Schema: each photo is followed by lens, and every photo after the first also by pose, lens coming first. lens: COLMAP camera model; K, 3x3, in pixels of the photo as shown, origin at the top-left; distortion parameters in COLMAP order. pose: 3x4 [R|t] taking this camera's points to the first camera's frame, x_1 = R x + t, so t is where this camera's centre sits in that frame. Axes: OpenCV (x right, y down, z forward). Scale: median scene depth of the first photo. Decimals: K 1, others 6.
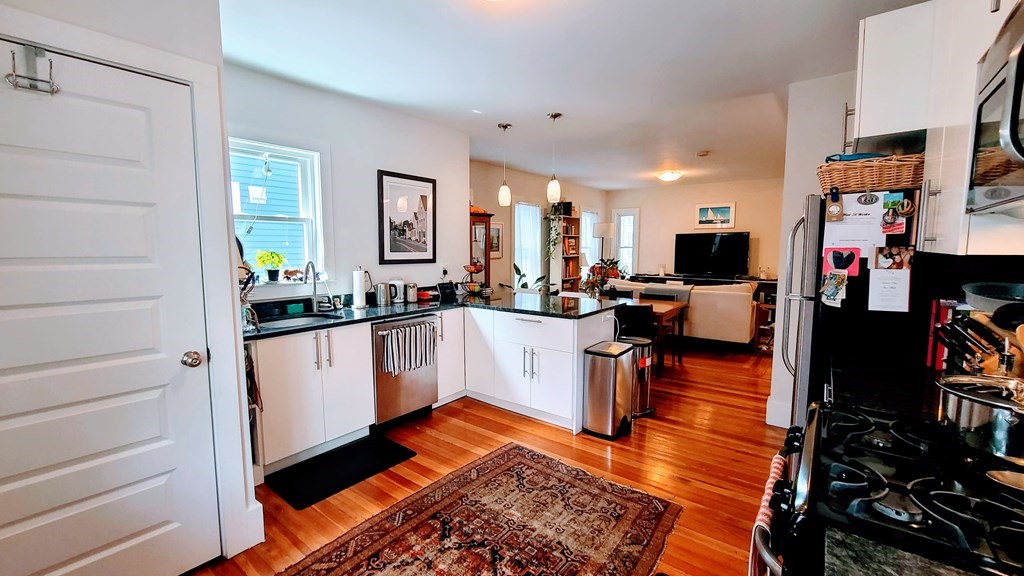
lens RADIAL K [[420.4, 0, 505.2], [0, 420.4, 287.0], [0, 0, 1]] dist [-0.002749, -0.000080]
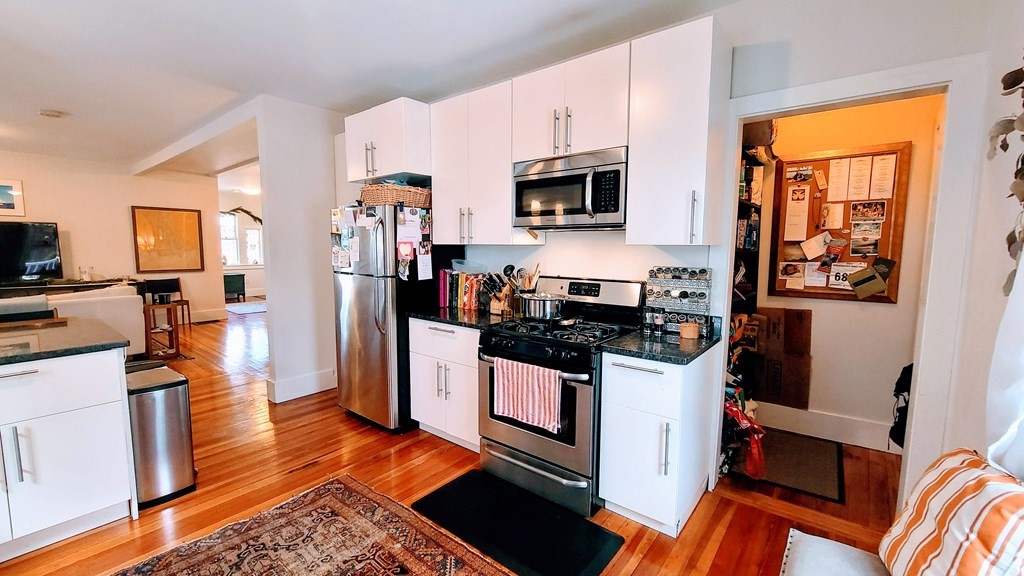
lens RADIAL K [[420.4, 0, 511.5], [0, 420.4, 286.9], [0, 0, 1]] dist [-0.002749, -0.000080]
pose [[0.015522, -0.093781, 0.995472, -0.600134], [0.090036, 0.991678, 0.092019, -0.028399], [-0.995818, 0.088200, 0.023836, 0.473627]]
